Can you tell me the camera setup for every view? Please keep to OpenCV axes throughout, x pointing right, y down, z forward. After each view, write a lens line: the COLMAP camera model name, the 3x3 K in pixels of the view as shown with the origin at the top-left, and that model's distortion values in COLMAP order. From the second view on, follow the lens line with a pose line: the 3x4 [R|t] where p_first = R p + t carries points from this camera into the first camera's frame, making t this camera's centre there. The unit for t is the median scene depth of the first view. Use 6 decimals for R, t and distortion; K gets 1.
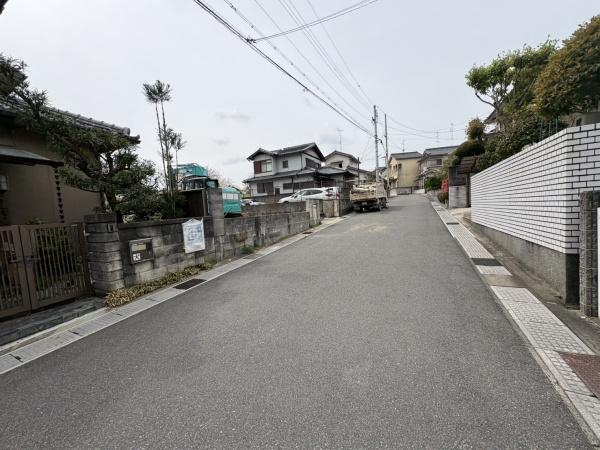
lens RADIAL K [[238.2, 0, 300.0], [0, 238.2, 225.0], [0, 0, 1]] dist [0.001138, 0.000146]
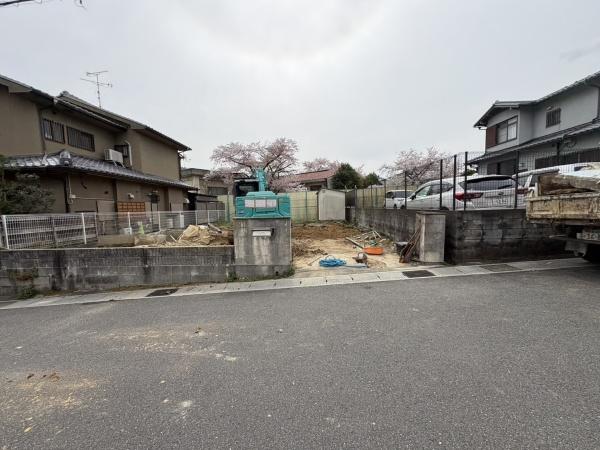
lens RADIAL K [[238.2, 0, 300.0], [0, 238.2, 225.0], [0, 0, 1]] dist [0.001138, 0.000146]
pose [[0.416340, 0.115822, -0.901802, 0.406429], [-0.061217, 0.993173, 0.099295, -0.120978], [0.907146, 0.013865, 0.420588, 0.726102]]
